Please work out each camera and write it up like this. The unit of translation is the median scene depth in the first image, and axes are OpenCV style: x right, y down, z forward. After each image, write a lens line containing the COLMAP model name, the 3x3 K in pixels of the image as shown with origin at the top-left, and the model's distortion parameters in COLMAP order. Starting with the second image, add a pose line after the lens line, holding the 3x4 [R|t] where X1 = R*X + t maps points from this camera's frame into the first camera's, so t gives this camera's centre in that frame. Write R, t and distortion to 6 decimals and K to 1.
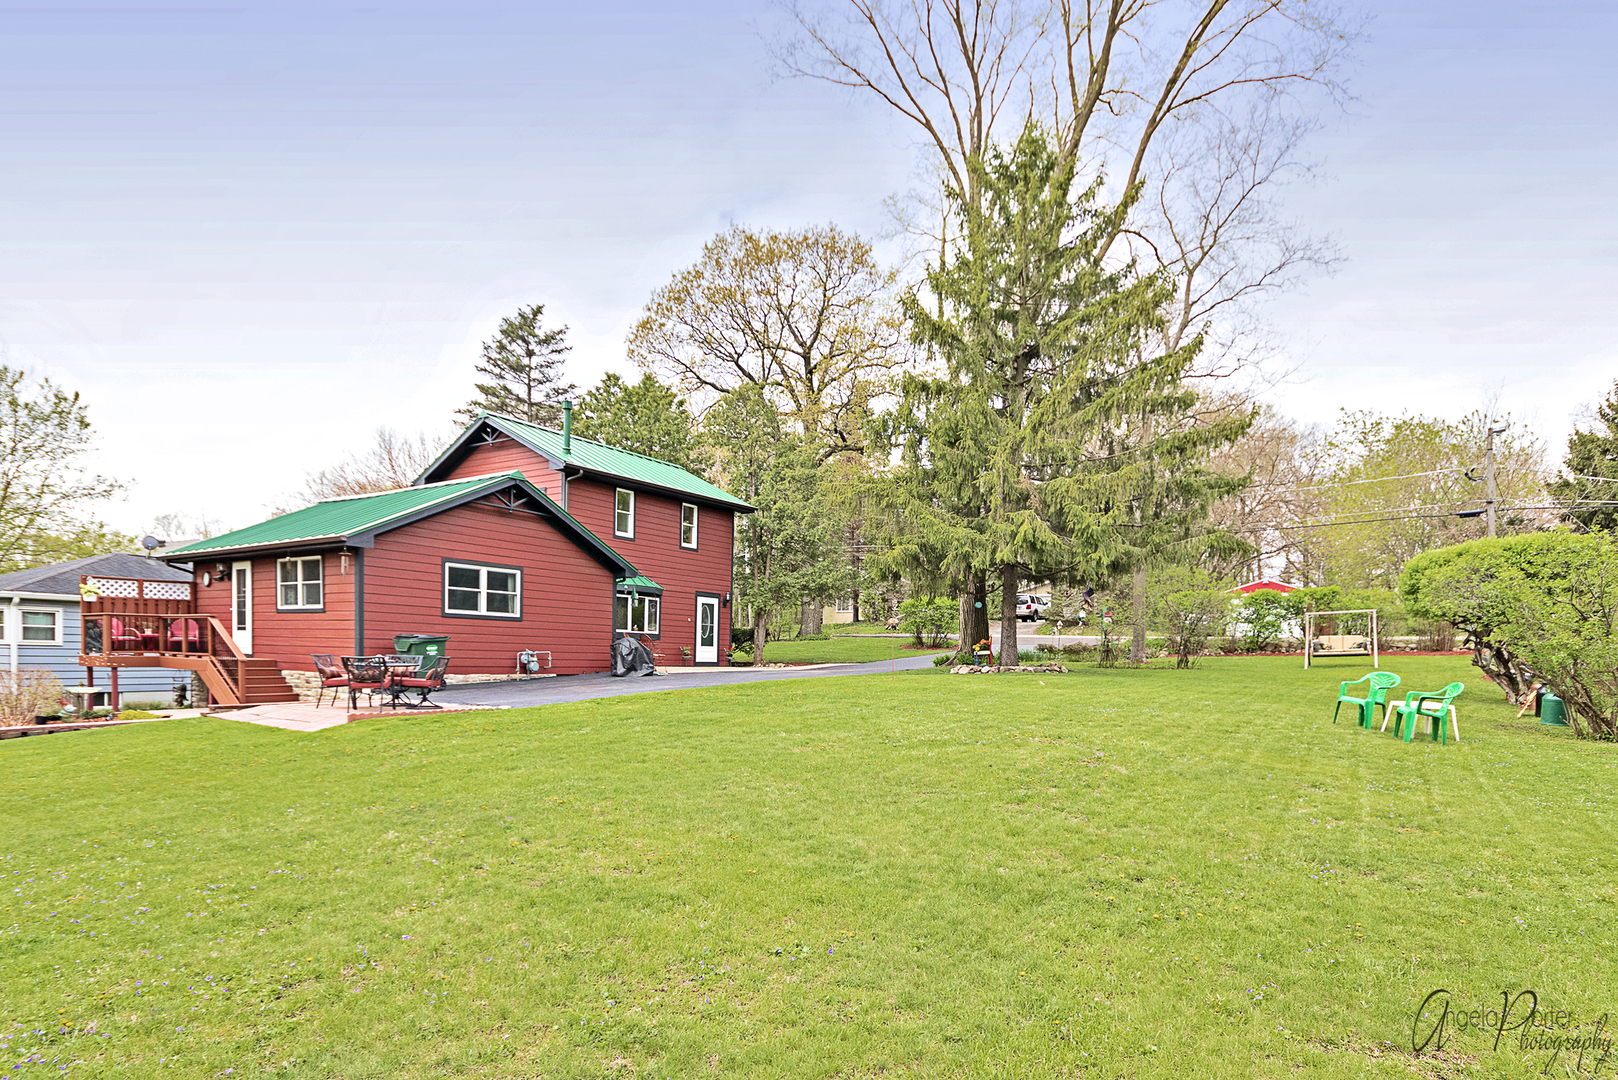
lens RADIAL K [[849.4, 0, 816.6], [0, 849.4, 678.3], [0, 0, 1]] dist [0.016132, 0.000646]
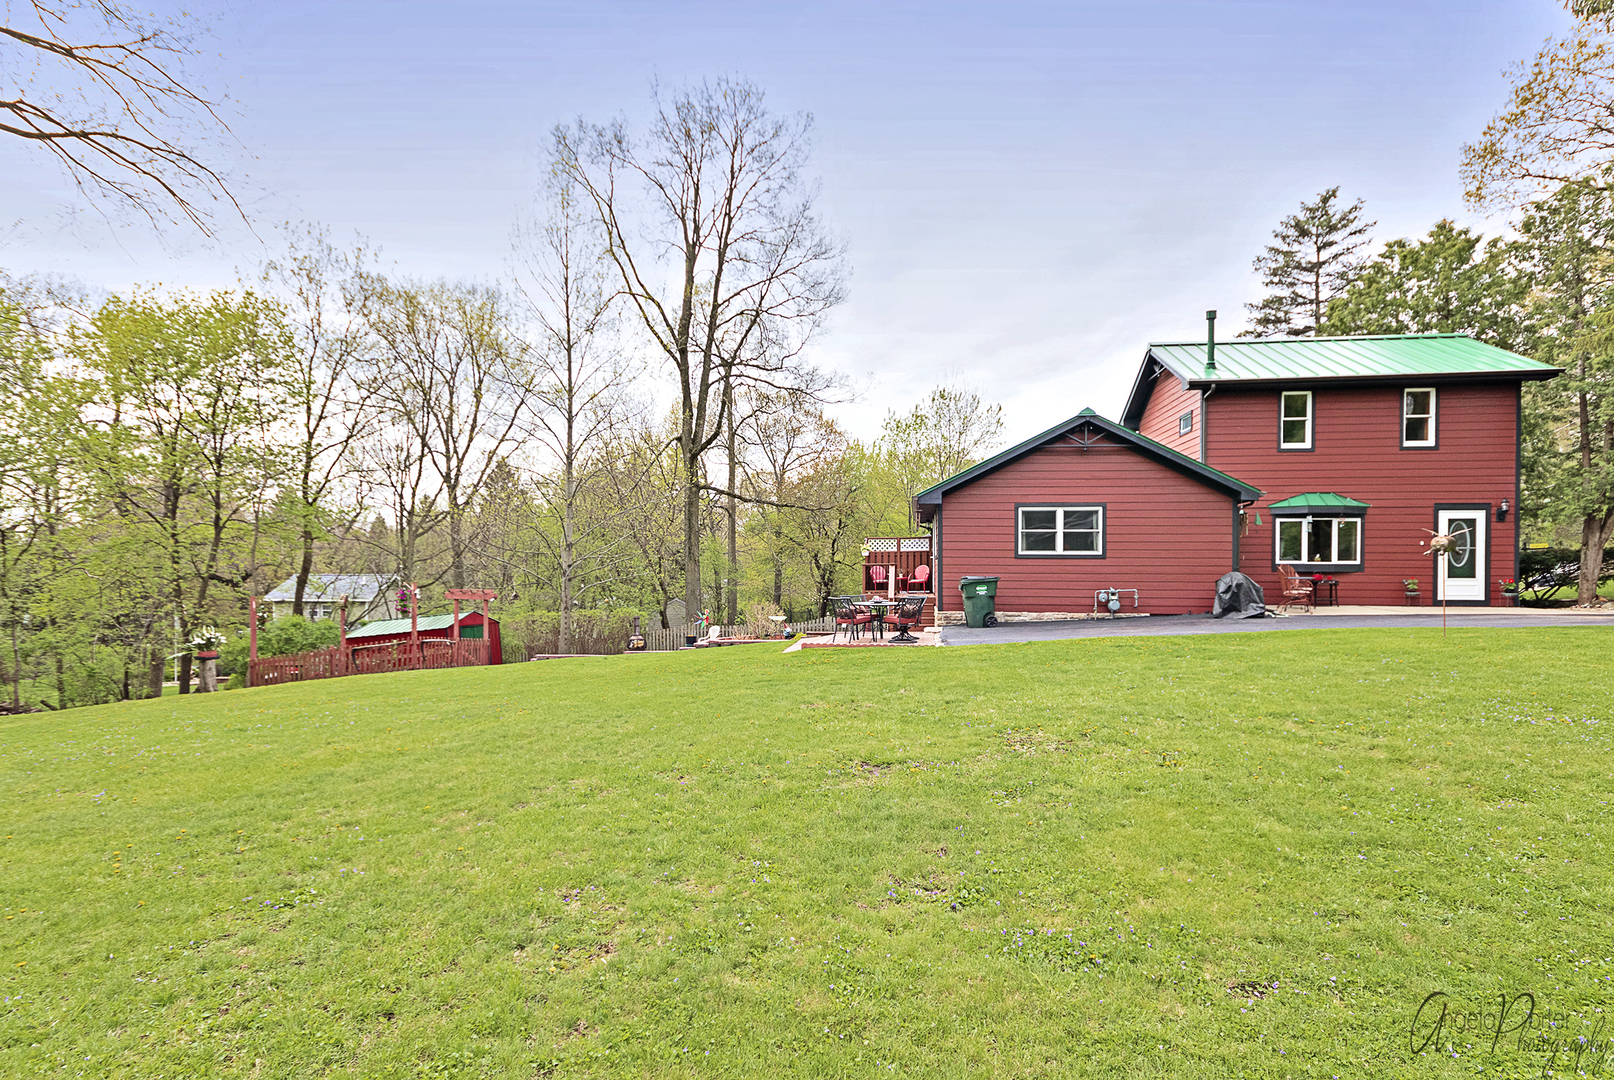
lens RADIAL K [[847.3, 0, 812.8], [0, 847.3, 572.1], [0, 0, 1]] dist [0.016132, 0.000646]
pose [[0.464597, -0.021210, -0.885268, 0.343664], [-0.017211, 0.999308, -0.032975, -0.013199], [0.885355, 0.030556, 0.463911, 0.244183]]
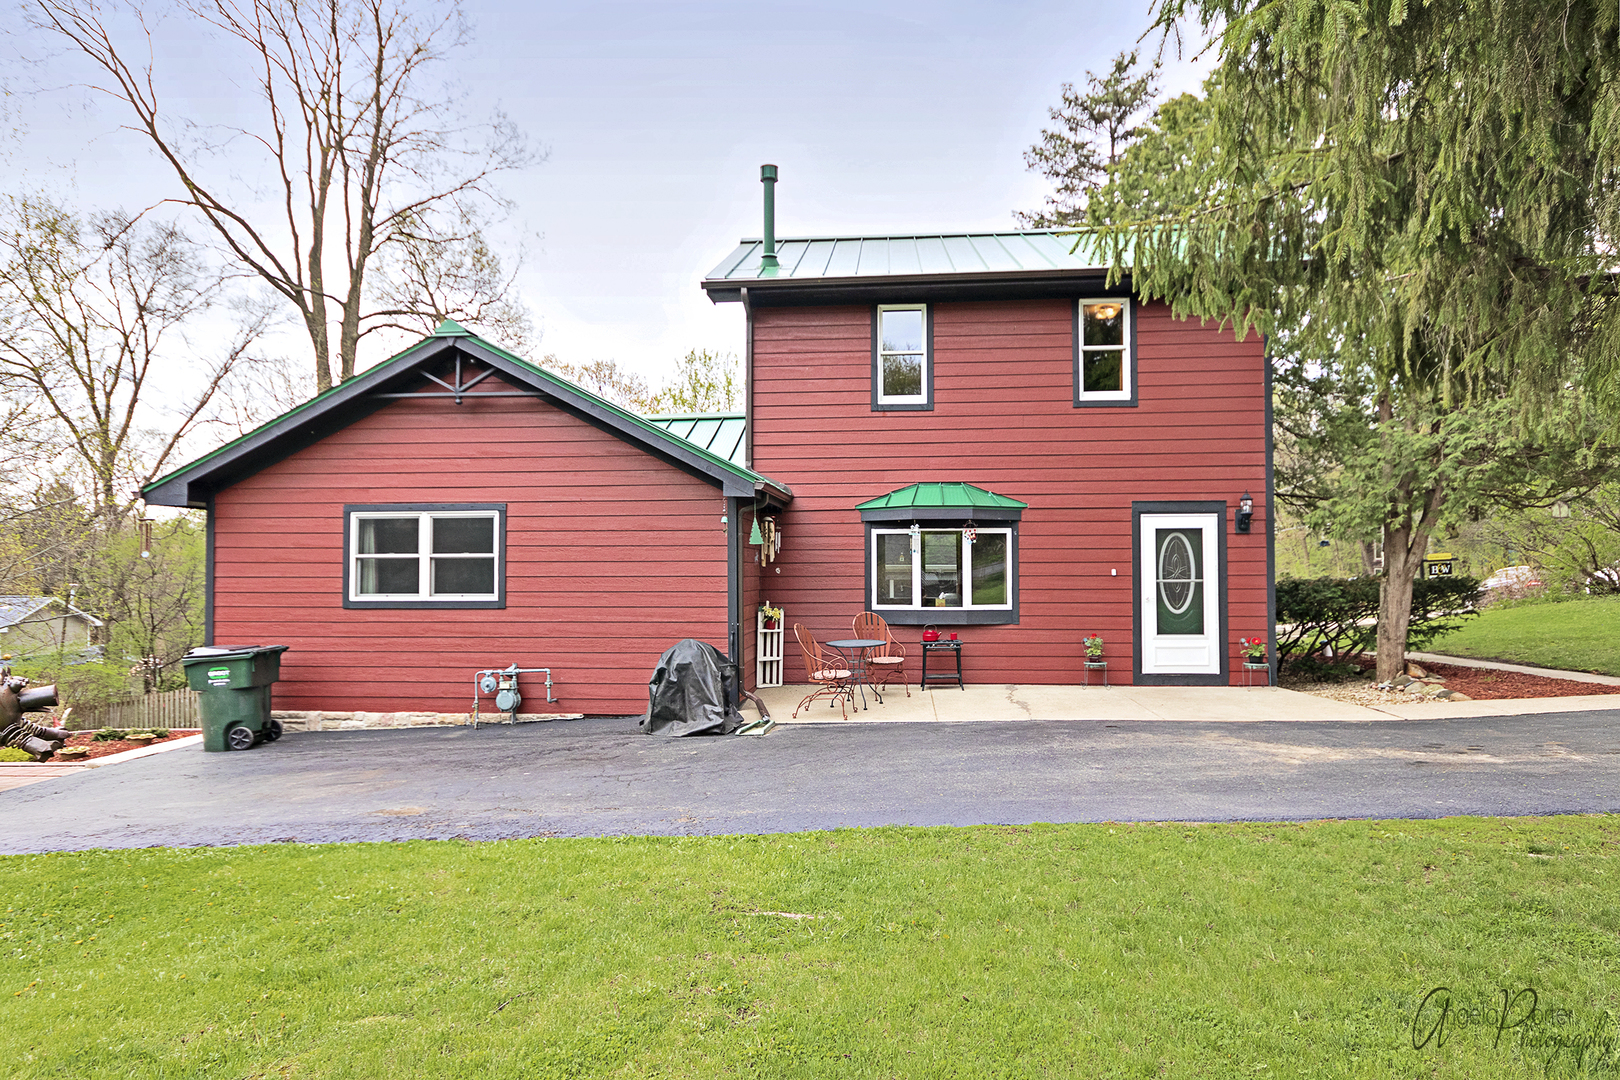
lens RADIAL K [[941.0, 0, 813.5], [0, 941.0, 543.3], [0, 0, 1]] dist [0.007437, 0.002099]
pose [[0.502074, -0.052662, -0.863220, 0.229576], [-0.007975, 0.997820, -0.065512, -0.067730], [0.864788, 0.039777, 0.500559, 0.841596]]
